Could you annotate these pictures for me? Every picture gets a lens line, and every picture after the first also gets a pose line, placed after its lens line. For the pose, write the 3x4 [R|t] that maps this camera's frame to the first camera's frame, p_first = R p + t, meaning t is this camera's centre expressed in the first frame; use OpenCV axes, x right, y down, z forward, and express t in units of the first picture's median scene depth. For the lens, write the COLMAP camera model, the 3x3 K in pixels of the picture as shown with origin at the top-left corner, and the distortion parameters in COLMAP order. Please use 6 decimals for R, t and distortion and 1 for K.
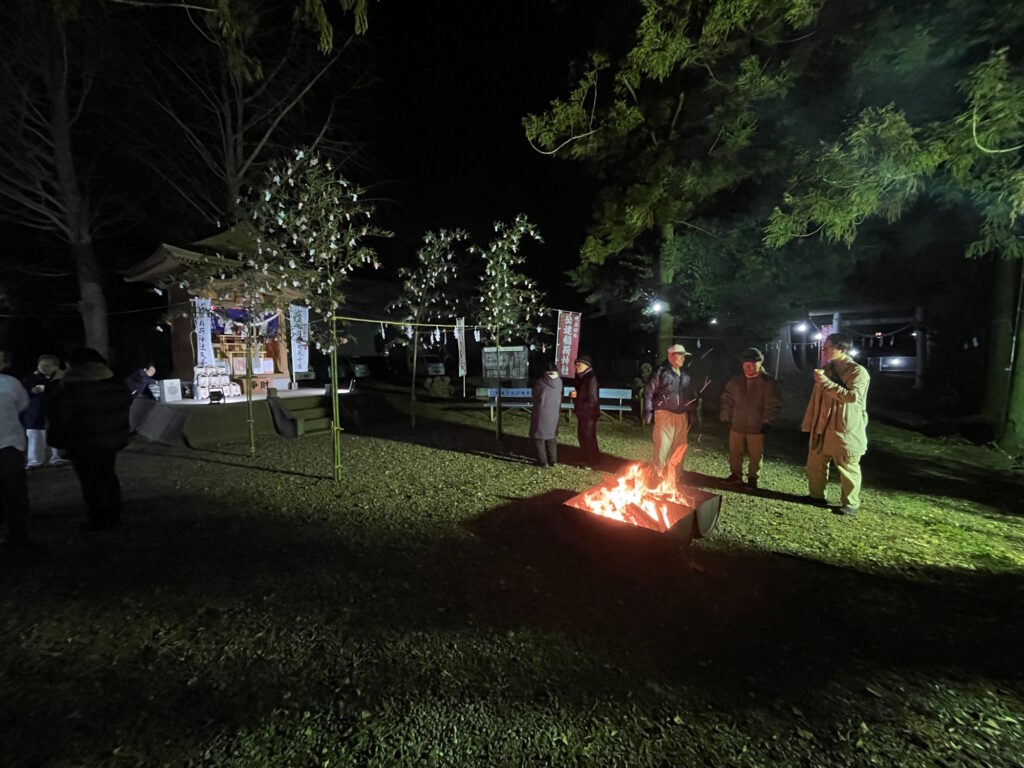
lens RADIAL K [[409.7, 0, 507.1], [0, 409.7, 387.6], [0, 0, 1]] dist [-0.001234, 0.001500]
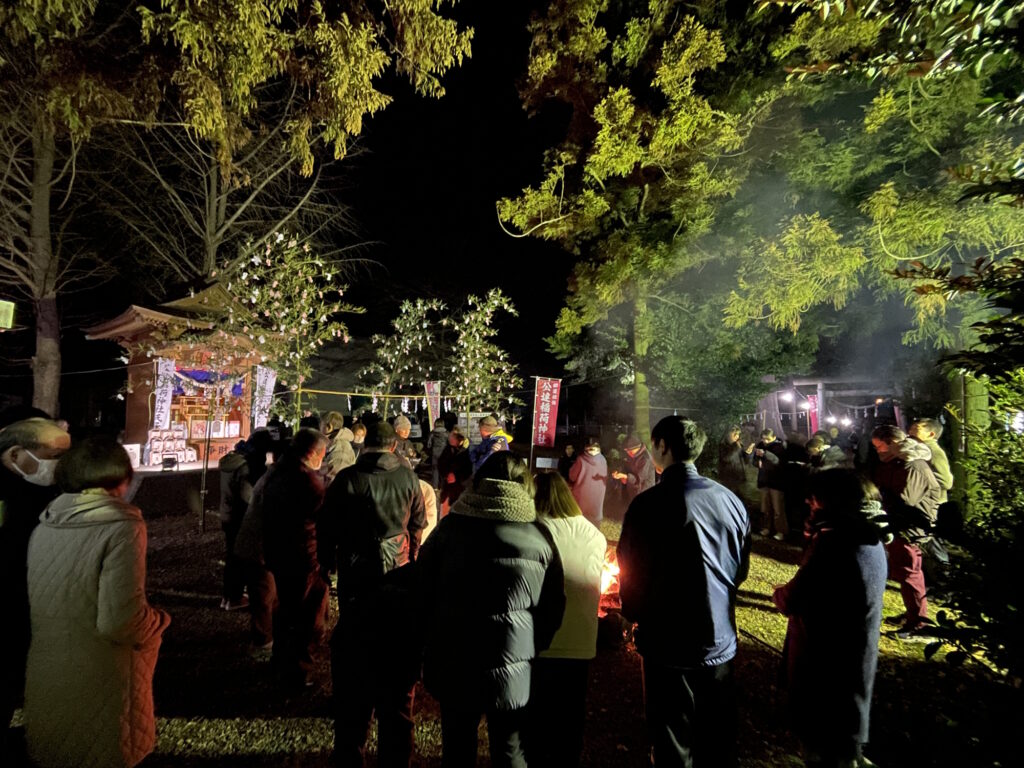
lens RADIAL K [[442.1, 0, 507.7], [0, 442.1, 388.5], [0, 0, 1]] dist [-0.002171, 0.001618]
pose [[0.999298, 0.019342, 0.032087, 0.031705], [-0.014704, 0.990191, -0.138942, -0.018284], [-0.034460, 0.138372, 0.989781, -0.056074]]
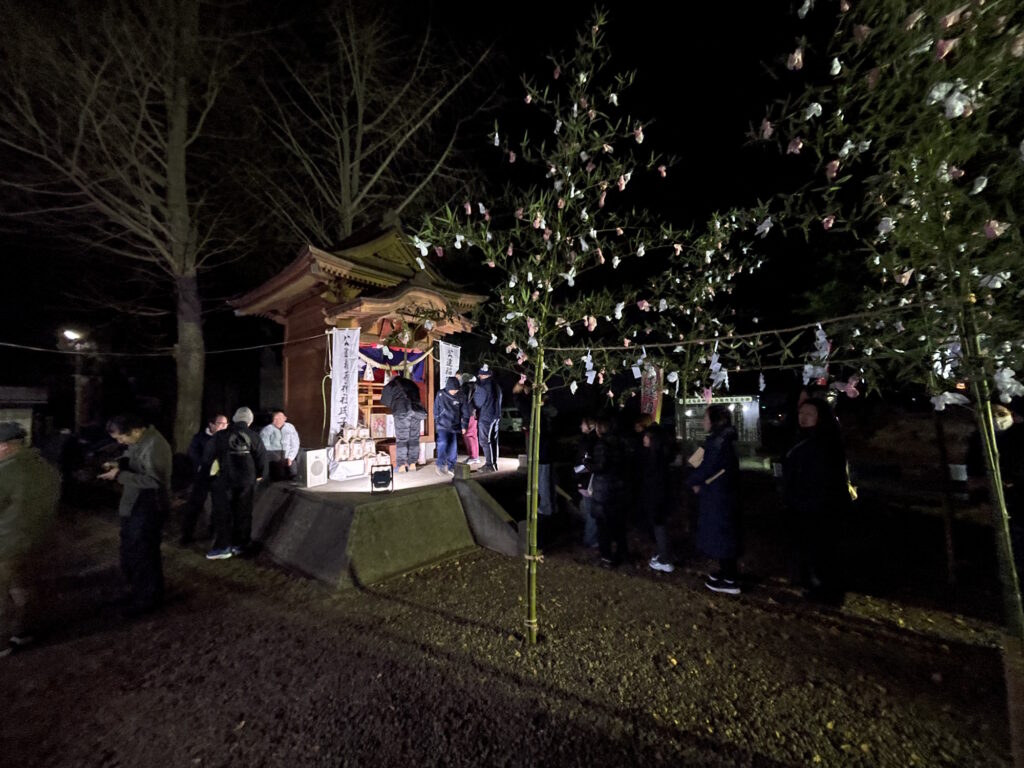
lens RADIAL K [[409.7, 0, 508.3], [0, 409.7, 388.9], [0, 0, 1]] dist [-0.001234, 0.001500]
pose [[0.995544, -0.008431, -0.093923, -0.443702], [-0.003684, 0.991758, -0.128075, -0.031932], [0.094229, 0.127850, 0.987307, 0.388458]]
